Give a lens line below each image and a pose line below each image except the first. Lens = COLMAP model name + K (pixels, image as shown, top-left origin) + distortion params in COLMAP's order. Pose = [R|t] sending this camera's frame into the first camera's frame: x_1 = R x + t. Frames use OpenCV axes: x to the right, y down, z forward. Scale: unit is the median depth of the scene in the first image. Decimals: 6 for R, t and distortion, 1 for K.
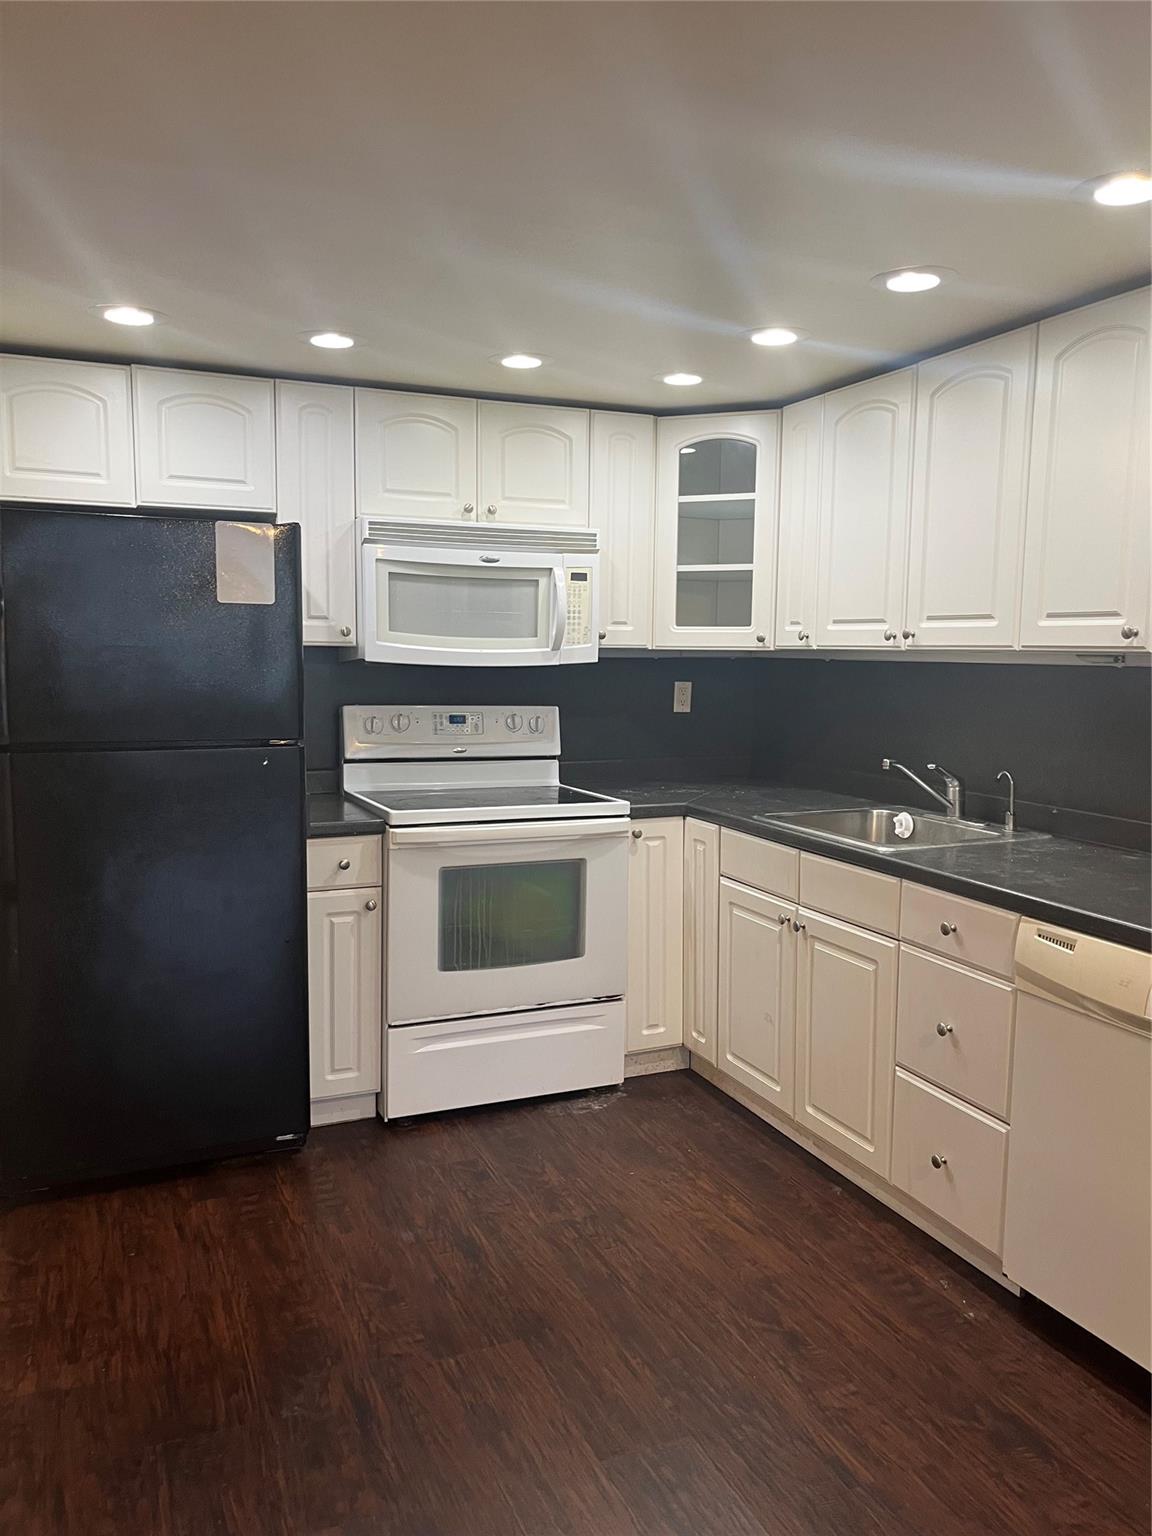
lens RADIAL K [[1163.8, 0, 577.2], [0, 1163.8, 767.0], [0, 0, 1]] dist [0.033234, 0.000631]
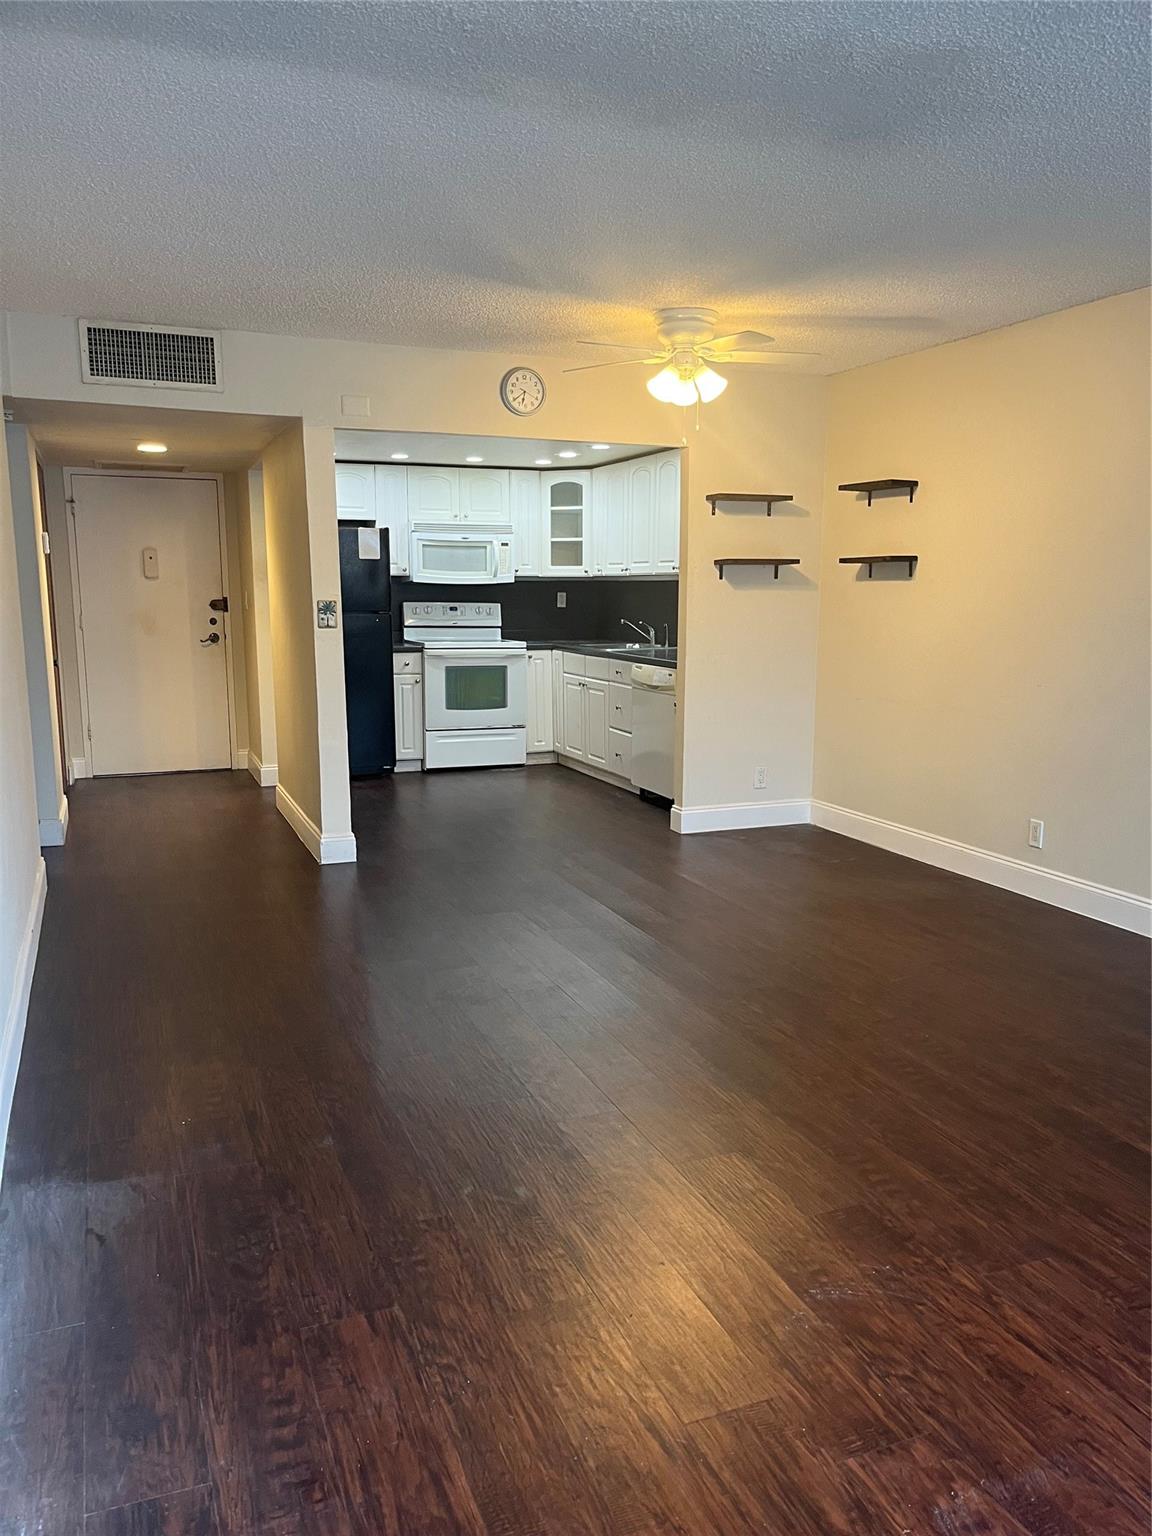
lens RADIAL K [[1163.8, 0, 578.9], [0, 1163.8, 805.1], [0, 0, 1]] dist [0.033234, 0.000631]
pose [[0.999758, -0.003979, -0.021644, 0.198601], [0.005878, 0.996068, 0.088395, 0.148394], [0.021207, -0.088501, 0.995850, -1.352223]]
